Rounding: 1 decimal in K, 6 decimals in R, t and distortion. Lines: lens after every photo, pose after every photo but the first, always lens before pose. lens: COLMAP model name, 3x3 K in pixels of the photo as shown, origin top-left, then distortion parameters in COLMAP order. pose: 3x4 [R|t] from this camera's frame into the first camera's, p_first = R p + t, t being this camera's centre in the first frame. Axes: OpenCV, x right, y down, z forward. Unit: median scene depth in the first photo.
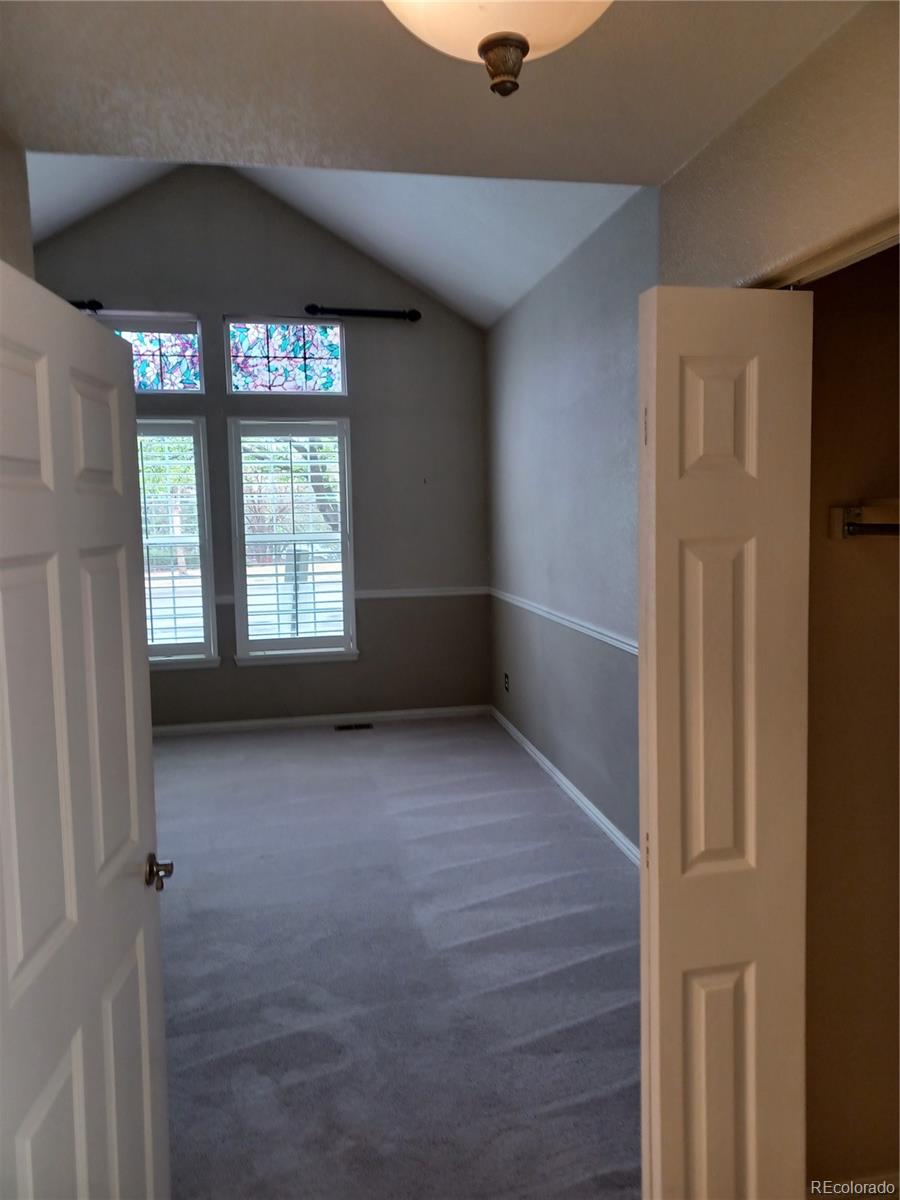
lens RADIAL K [[877.0, 0, 414.5], [0, 877.0, 605.1], [0, 0, 1]] dist [0.015506, 0.002681]
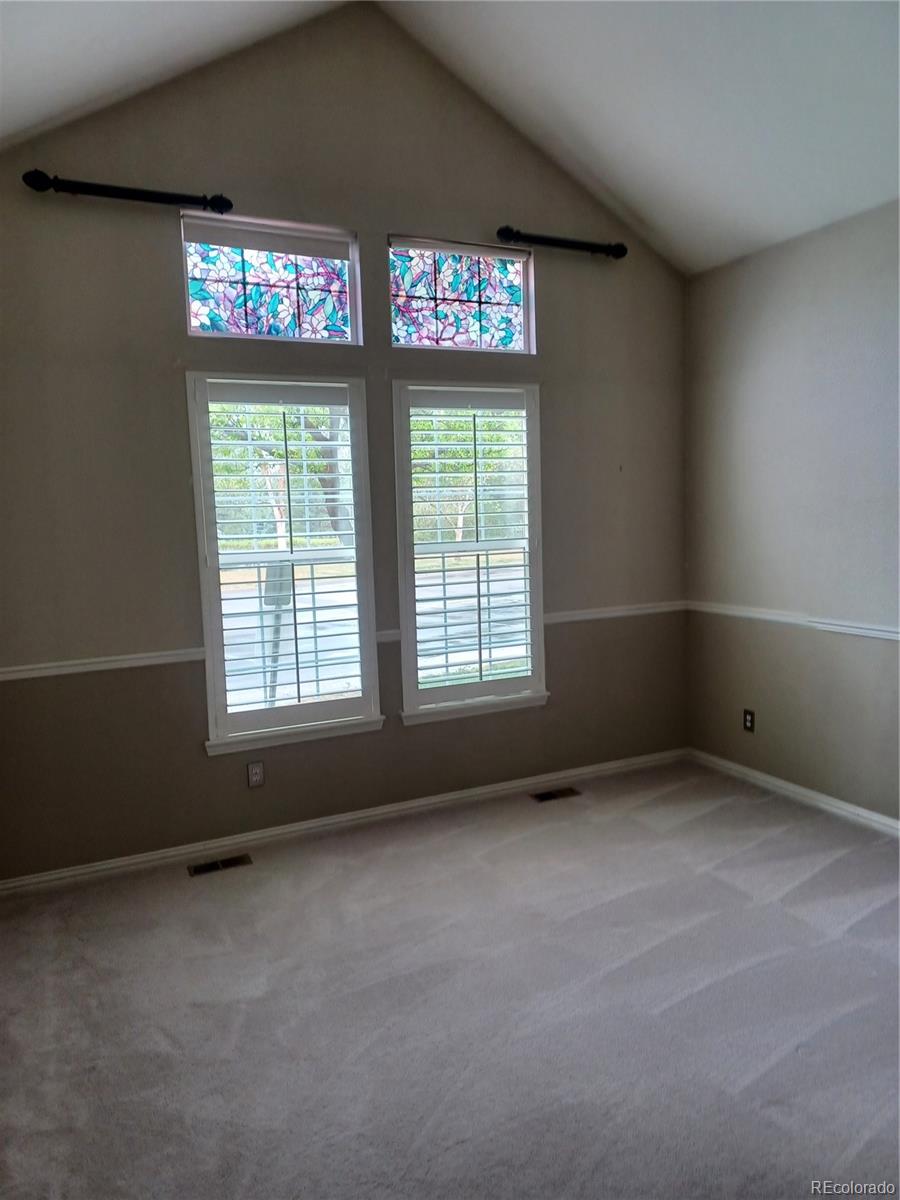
lens RADIAL K [[883.6, 0, 441.2], [0, 883.6, 601.4], [0, 0, 1]] dist [0.033630, -0.002433]
pose [[0.966039, -0.044457, 0.254545, -0.360020], [0.045084, 0.998977, 0.003373, -0.035016], [-0.254434, 0.008217, 0.967055, 0.293211]]
